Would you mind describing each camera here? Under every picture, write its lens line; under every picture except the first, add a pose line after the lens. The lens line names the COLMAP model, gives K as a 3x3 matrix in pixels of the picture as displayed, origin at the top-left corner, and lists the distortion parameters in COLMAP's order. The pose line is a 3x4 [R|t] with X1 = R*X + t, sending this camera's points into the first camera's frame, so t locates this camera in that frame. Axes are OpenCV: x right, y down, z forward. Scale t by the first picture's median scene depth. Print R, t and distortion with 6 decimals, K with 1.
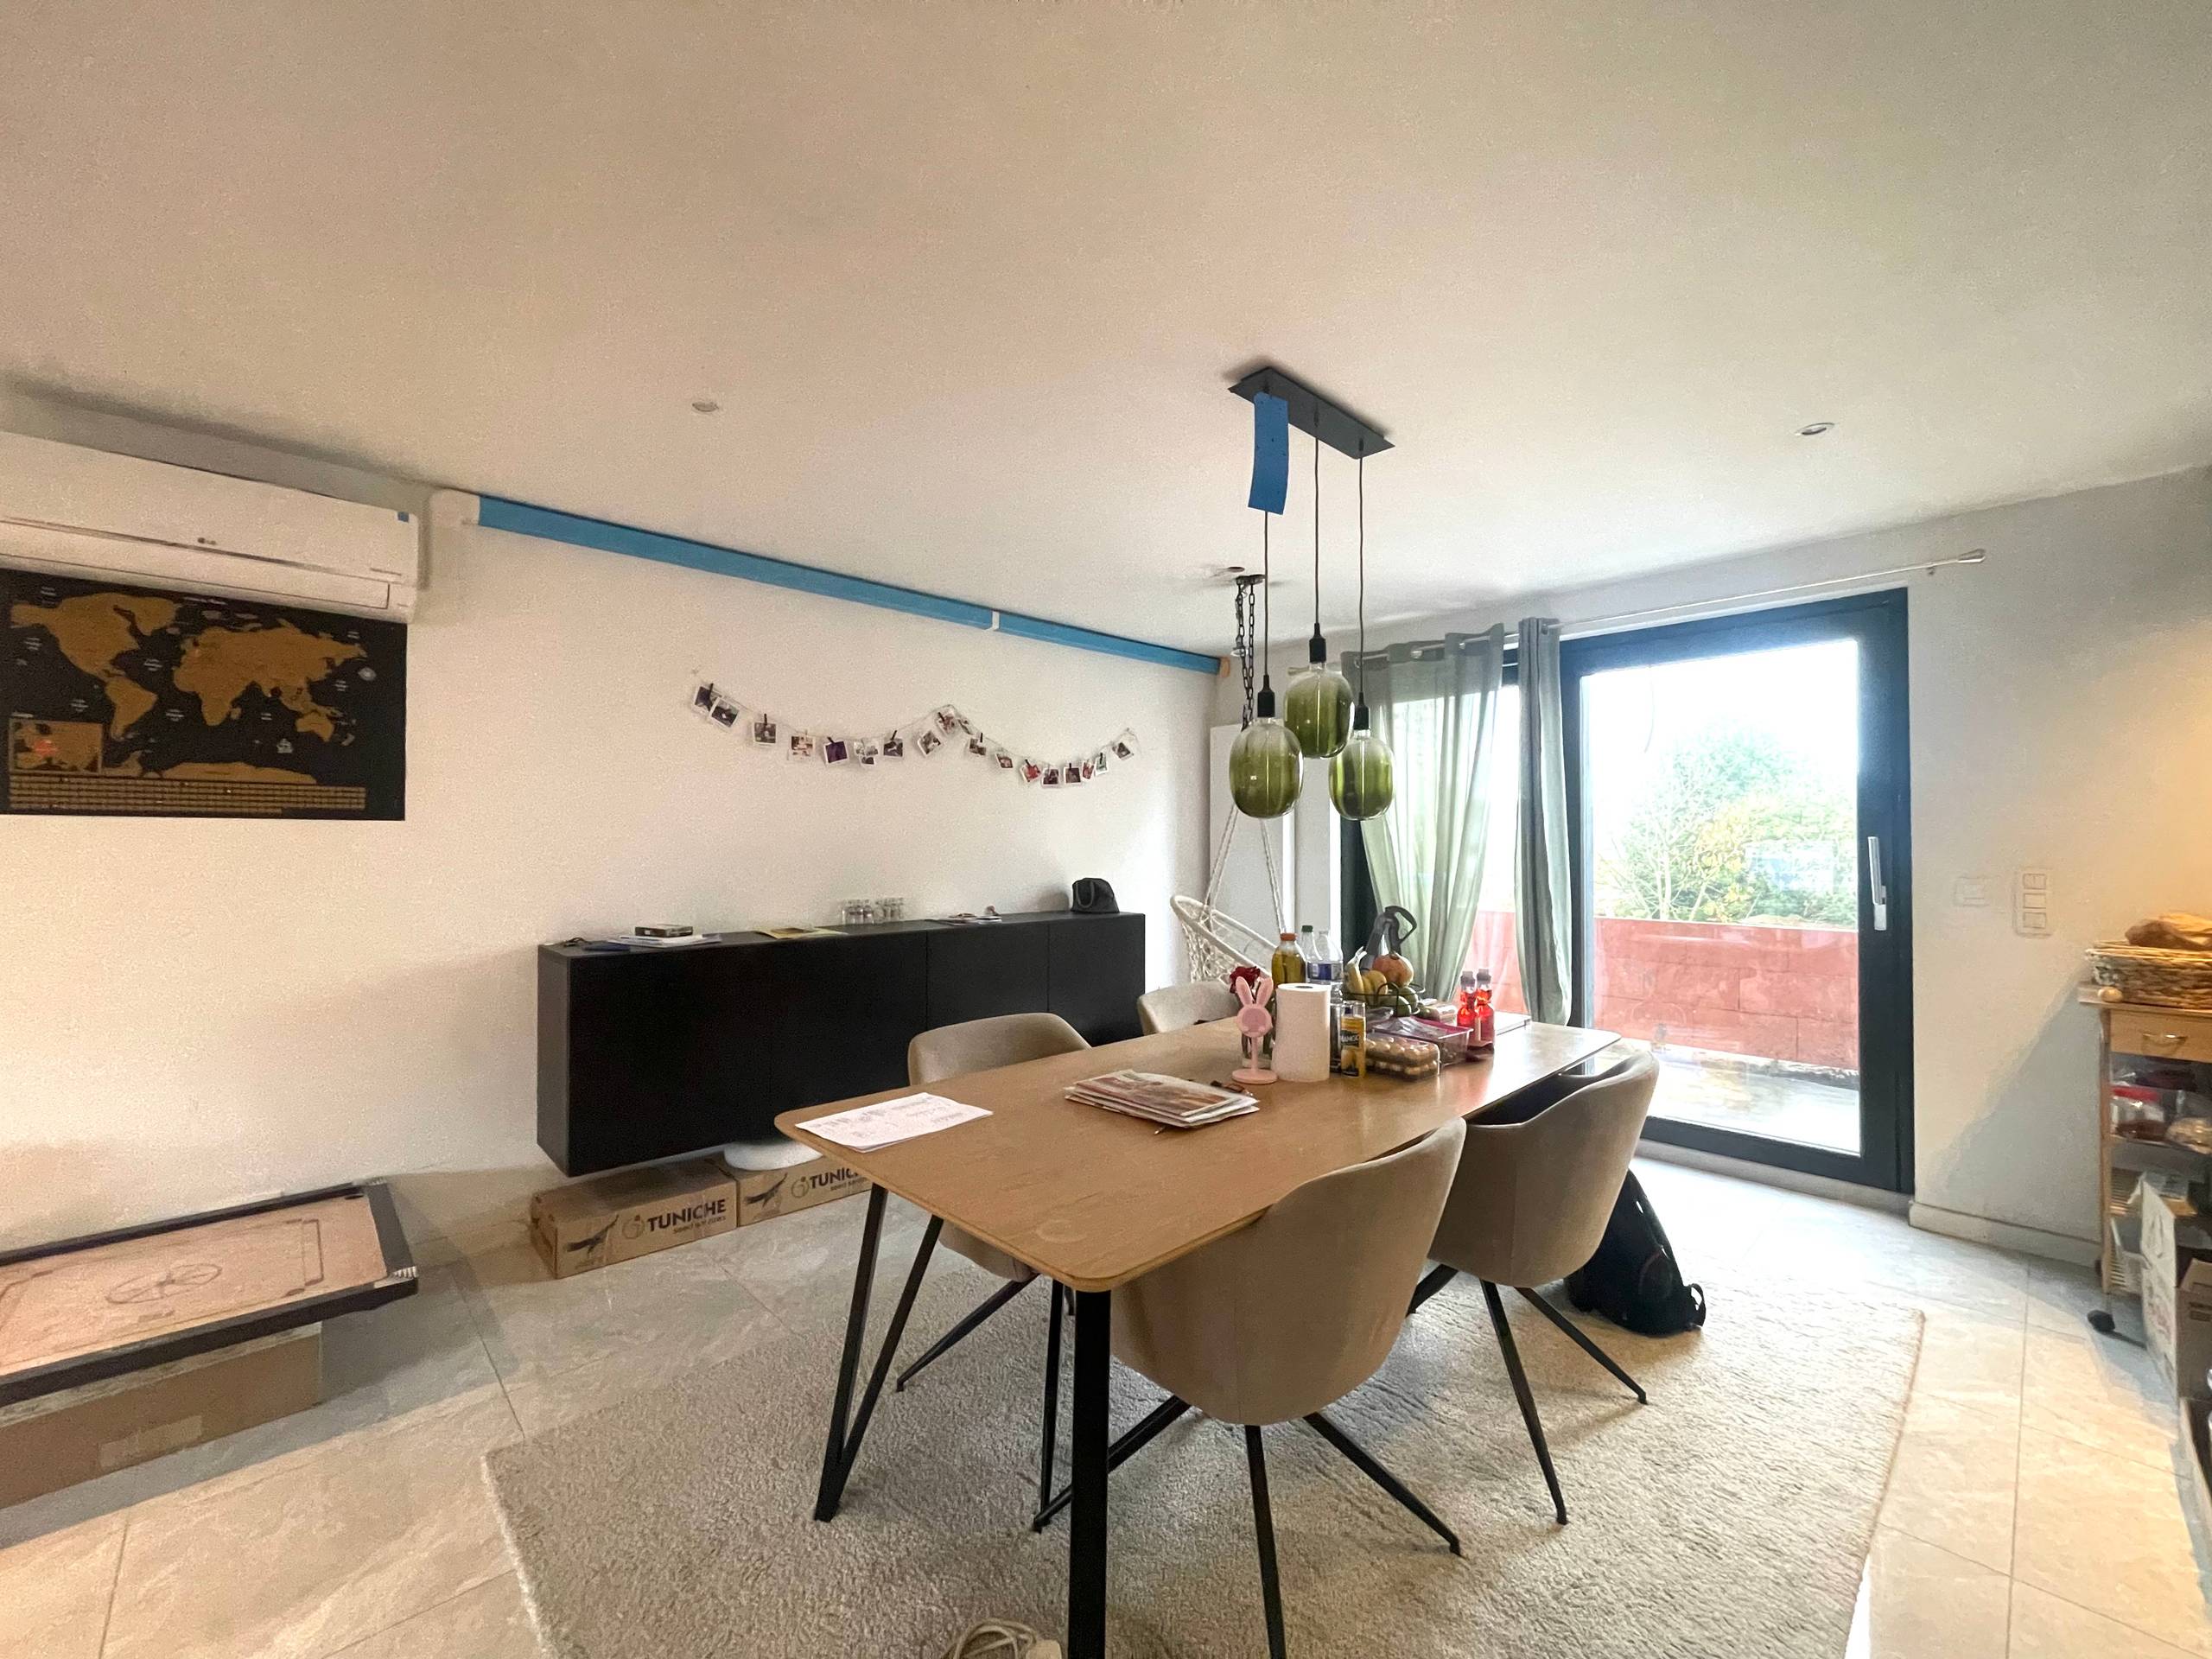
lens RADIAL K [[887.4, 0, 1102.3], [0, 887.4, 835.0], [0, 0, 1]] dist [-0.007047, 0.000574]
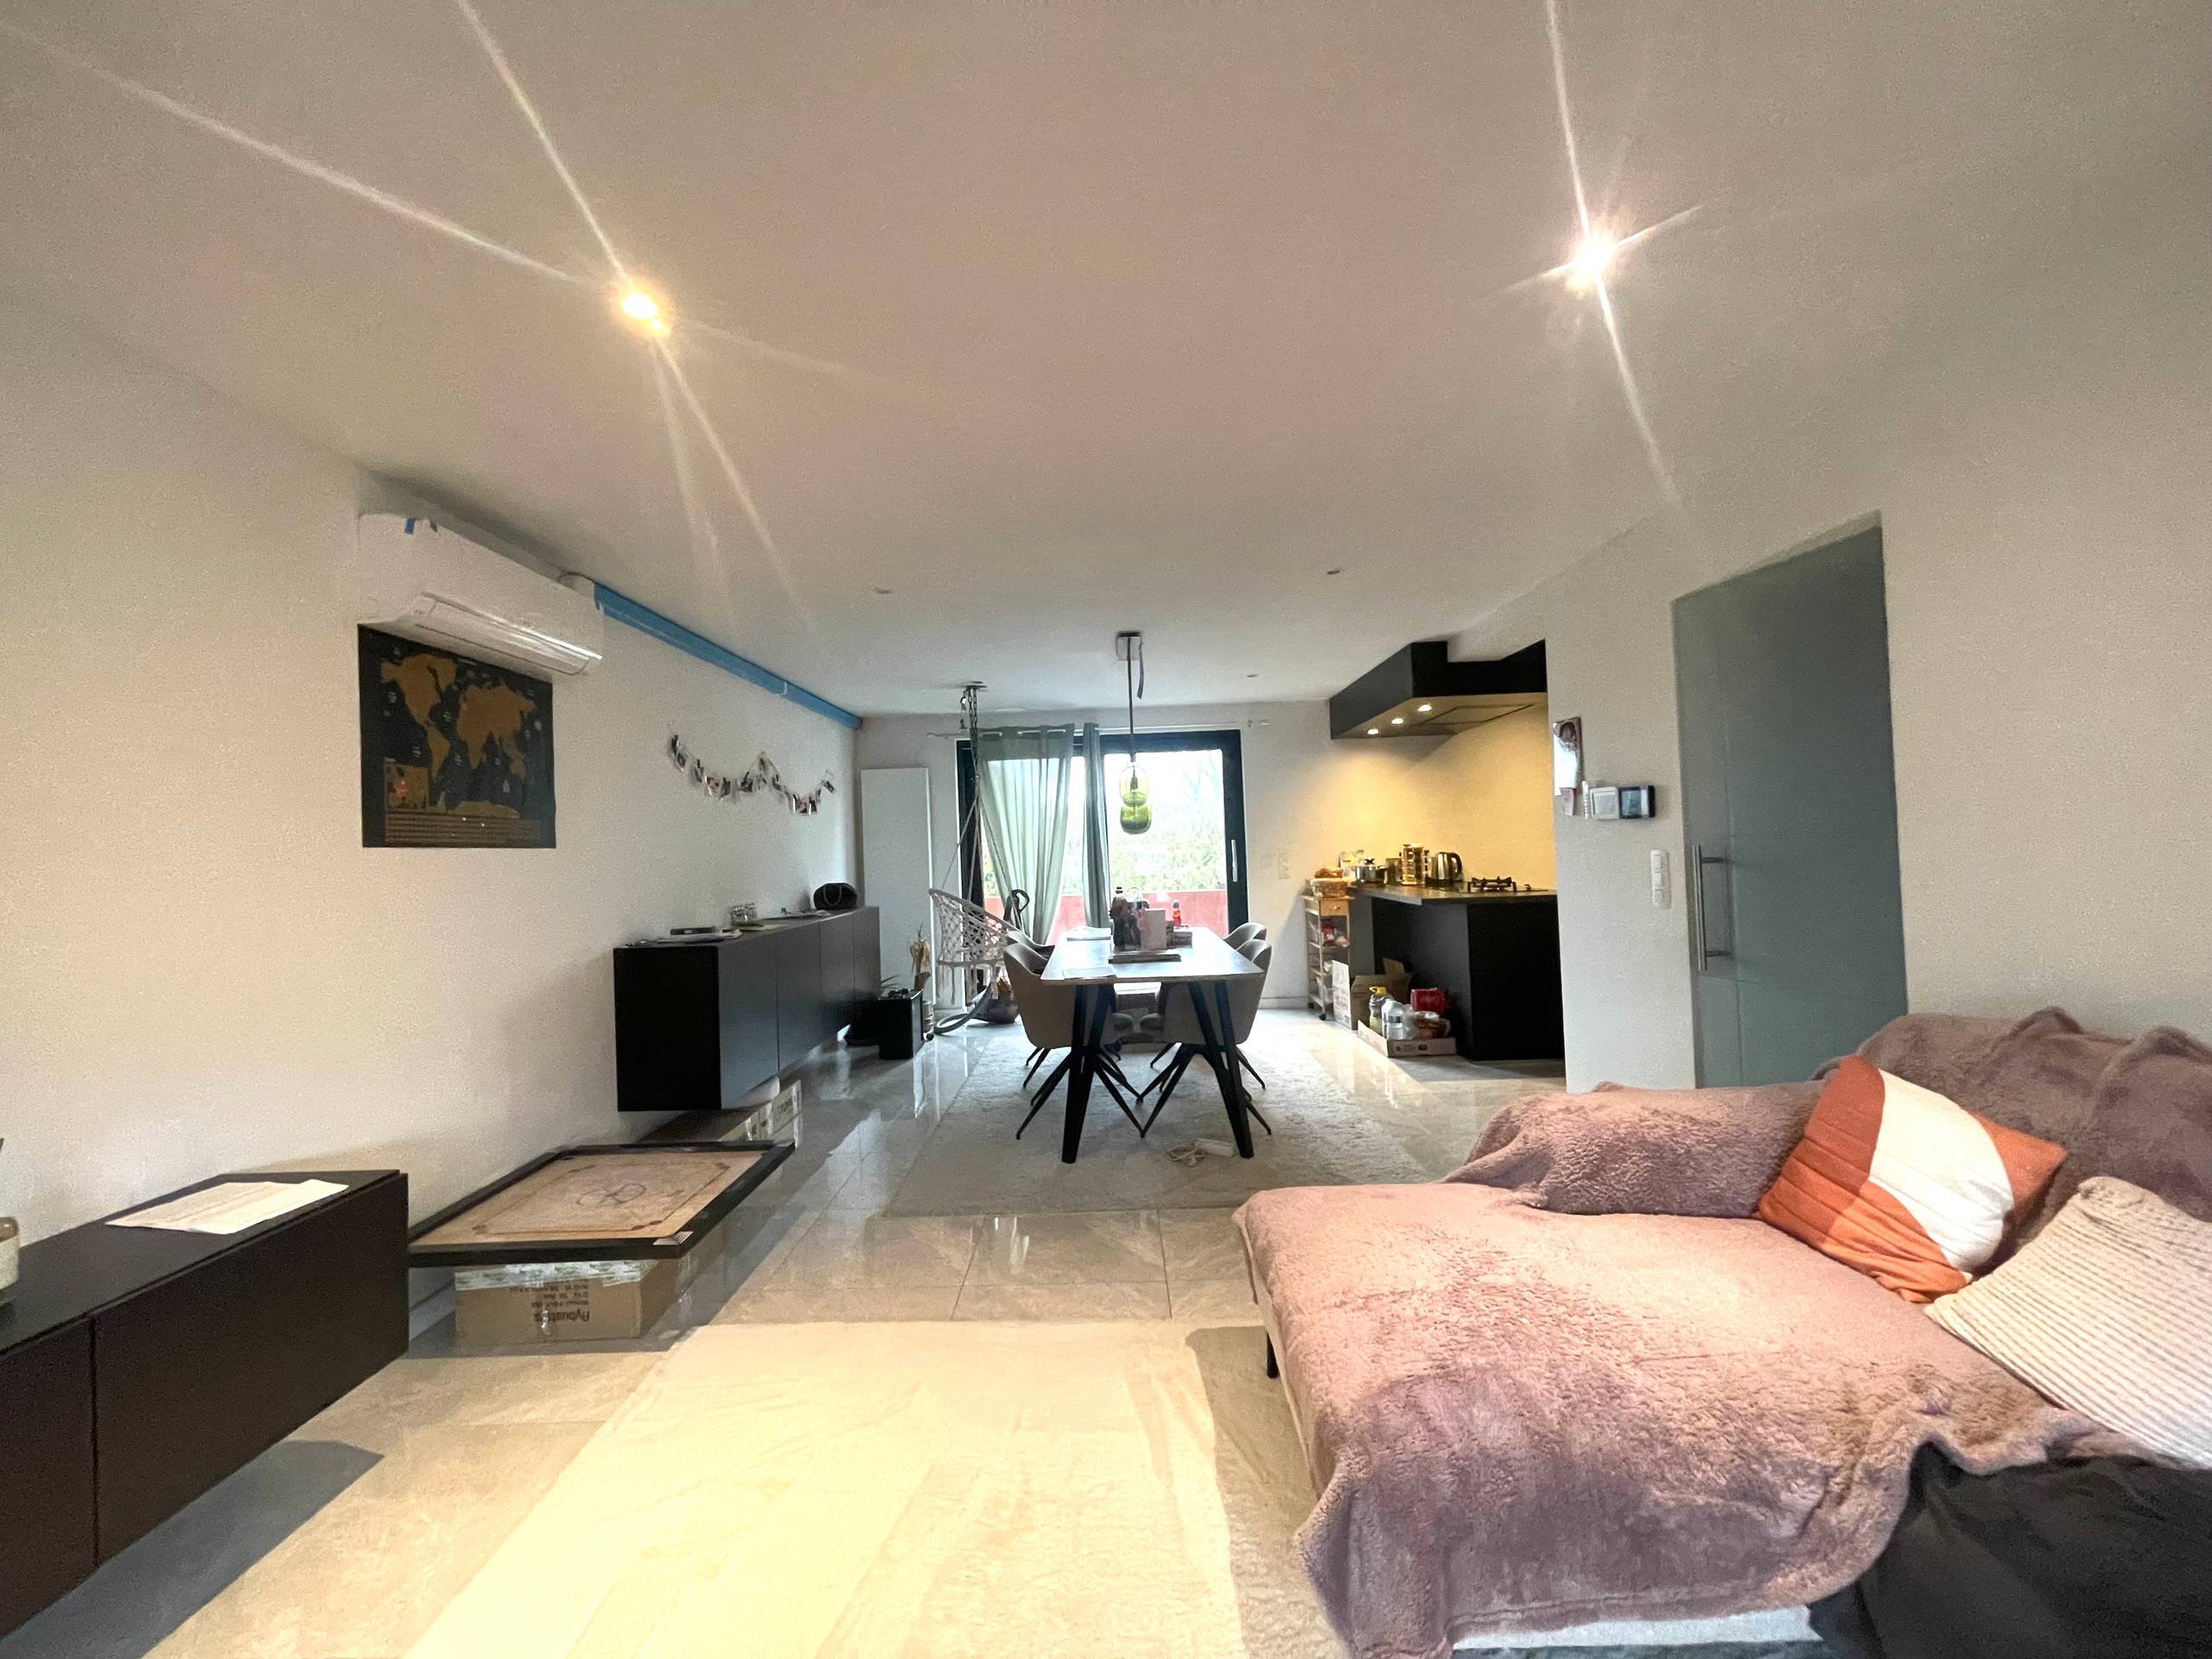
lens RADIAL K [[887.4, 0, 1103.2], [0, 887.4, 832.8], [0, 0, 1]] dist [-0.007047, 0.000574]
pose [[0.690692, -0.012853, 0.723035, -1.146375], [0.028124, 0.999563, -0.009098, -0.004971], [-0.722602, 0.026618, 0.690751, -0.363456]]
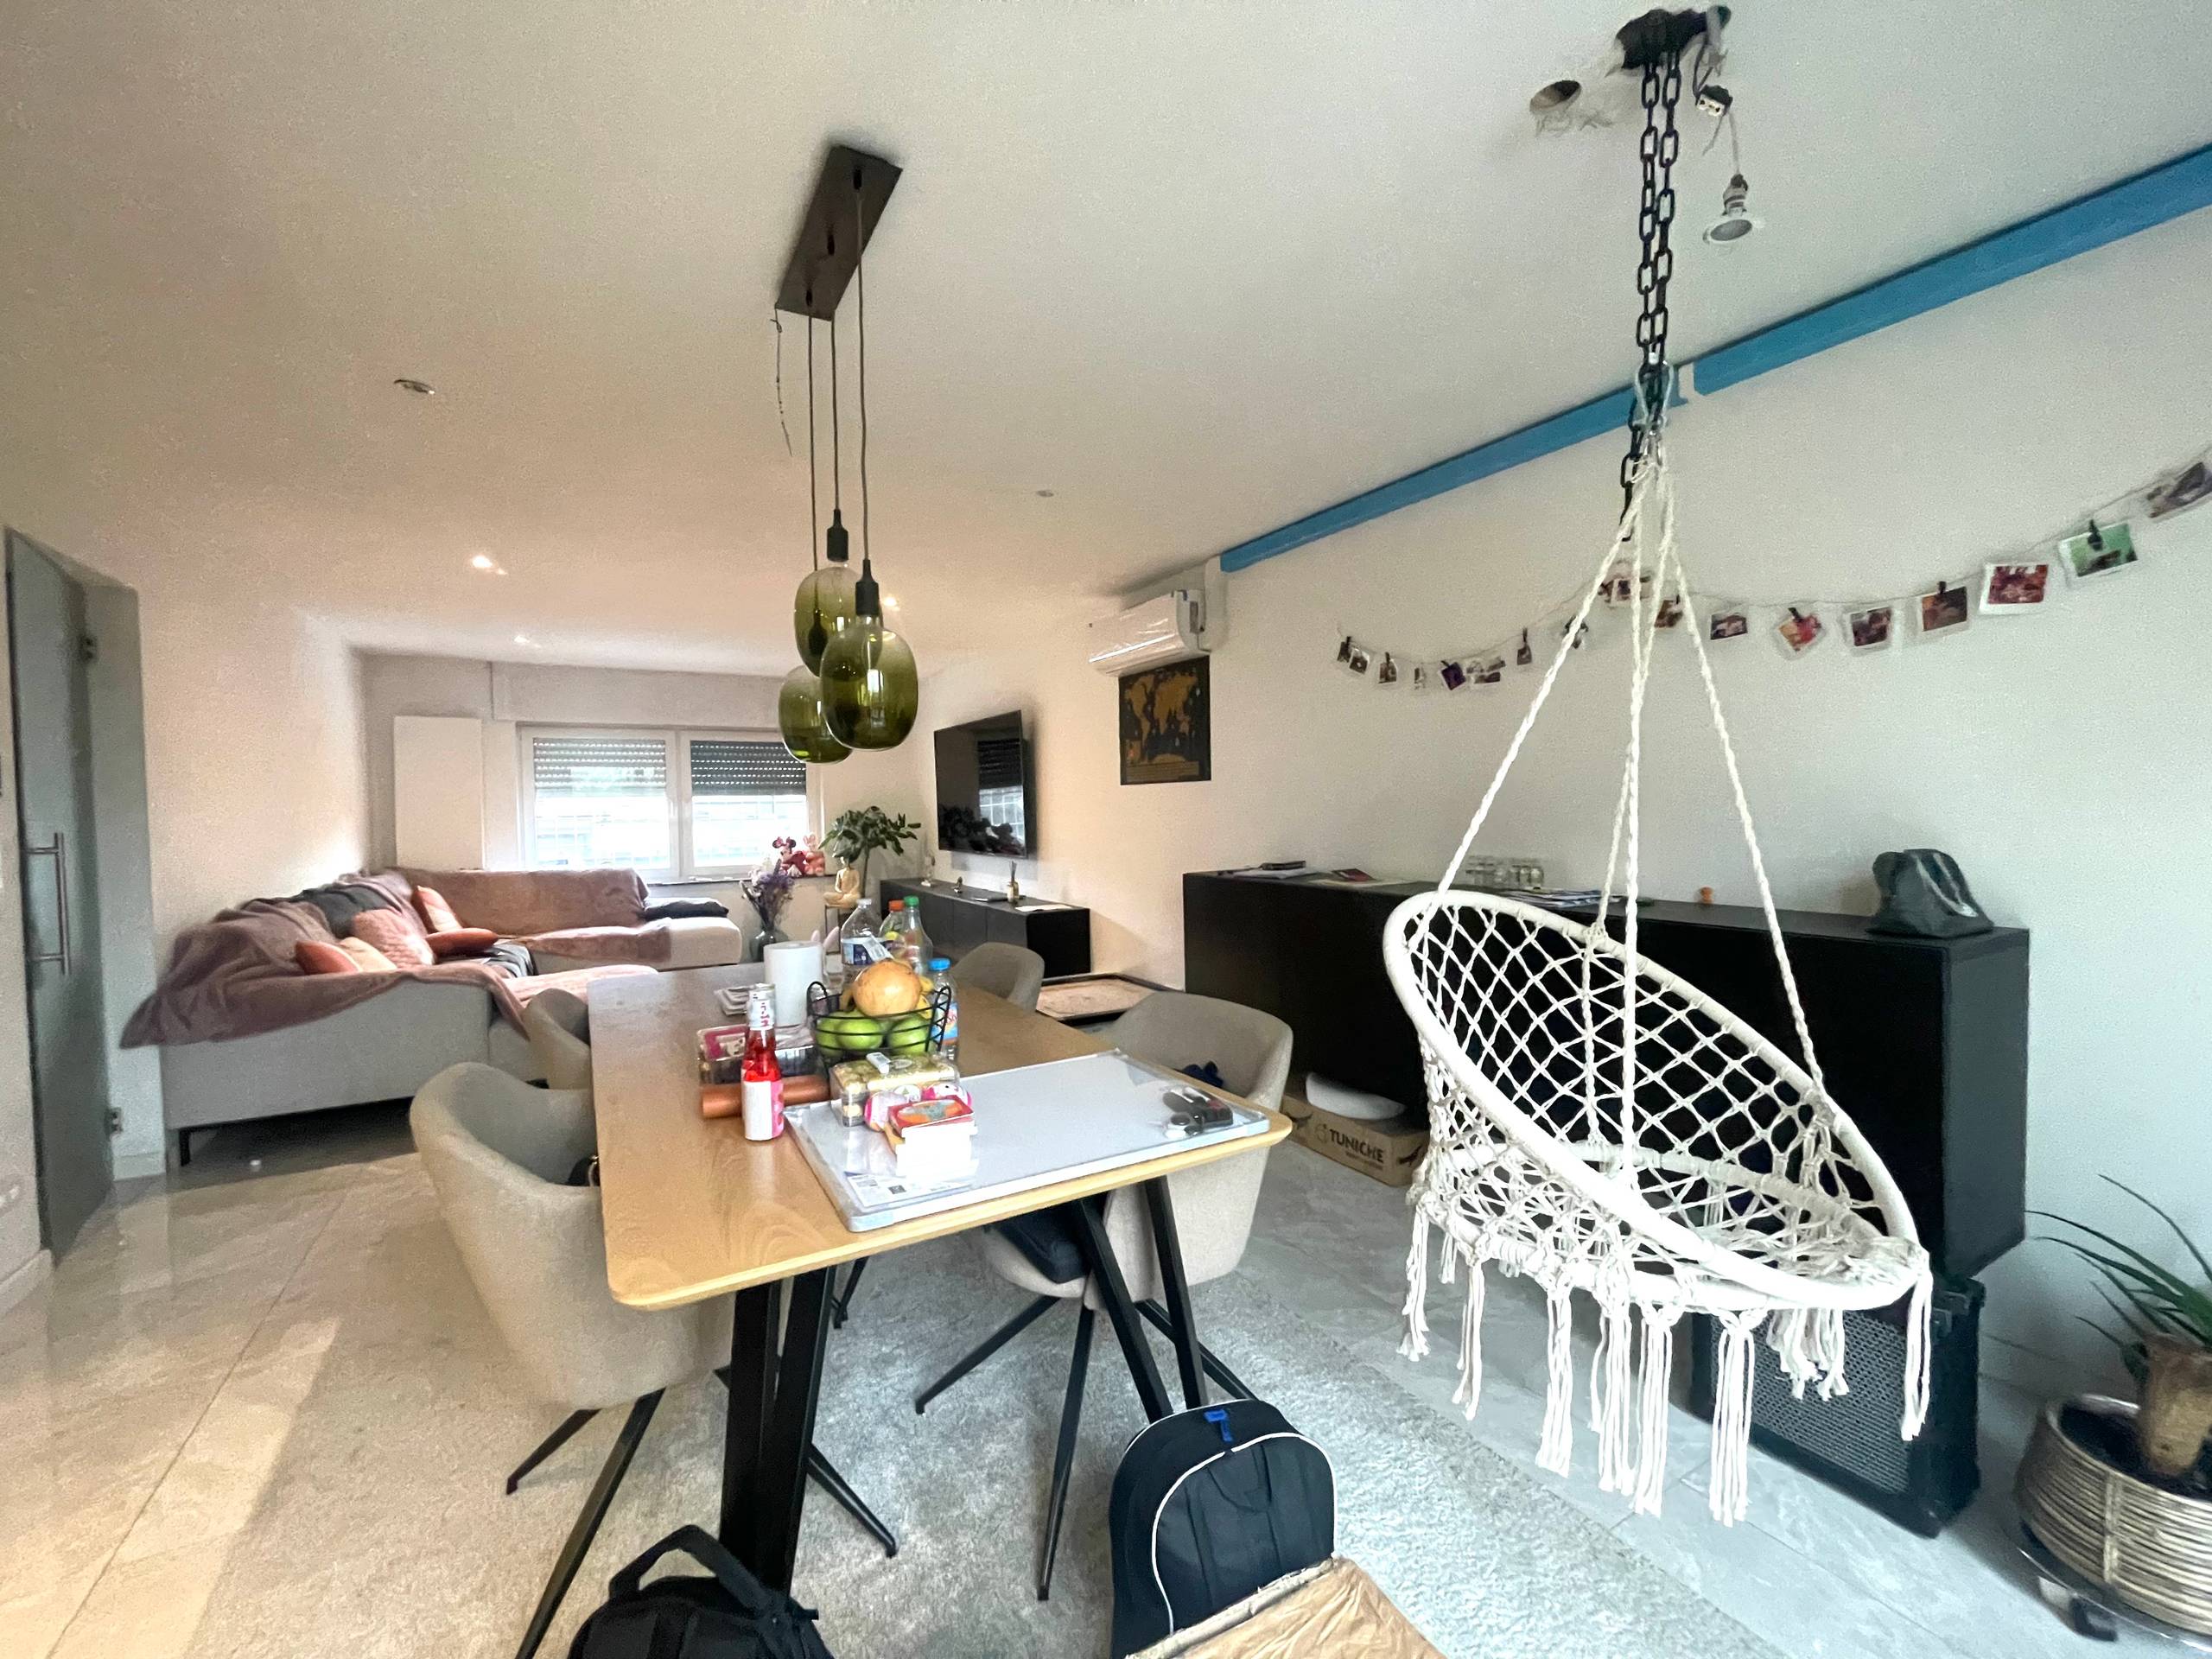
lens RADIAL K [[887.4, 0, 1091.2], [0, 887.4, 840.2], [0, 0, 1]] dist [-0.007047, 0.000574]
pose [[-0.237703, 0.035964, -0.970672, 0.811006], [0.024702, 0.999215, 0.030972, 0.036624], [0.971024, -0.016615, -0.238405, 1.170254]]
